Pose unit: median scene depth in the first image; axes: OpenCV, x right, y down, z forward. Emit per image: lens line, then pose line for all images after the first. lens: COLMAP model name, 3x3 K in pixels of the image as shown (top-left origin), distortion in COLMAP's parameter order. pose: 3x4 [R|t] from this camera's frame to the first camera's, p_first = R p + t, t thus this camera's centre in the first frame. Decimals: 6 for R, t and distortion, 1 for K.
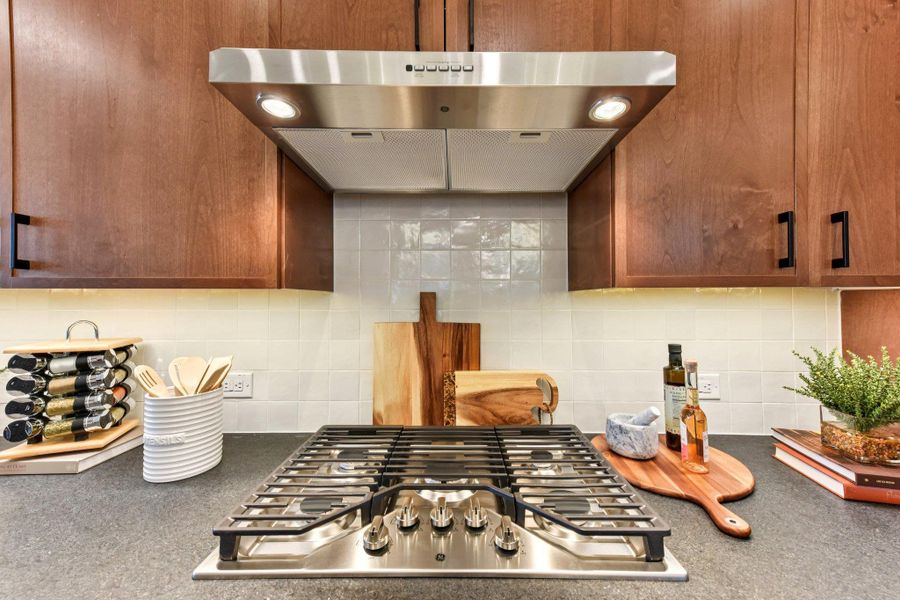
lens RADIAL K [[353.2, 0, 451.2], [0, 353.2, 297.9], [0, 0, 1]] dist [0.014783, 0.000259]
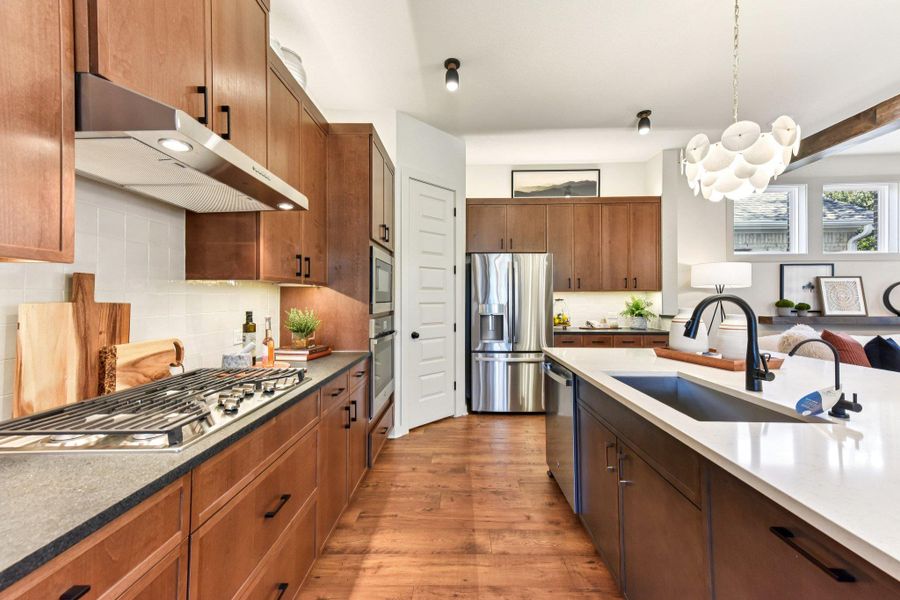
lens RADIAL K [[353.2, 0, 448.8], [0, 353.2, 297.0], [0, 0, 1]] dist [0.014783, 0.000259]
pose [[0.024087, 0.005393, 0.999695, -1.108078], [-0.005805, 0.999969, -0.005254, 0.053016], [-0.999693, -0.005677, 0.024118, -0.098417]]
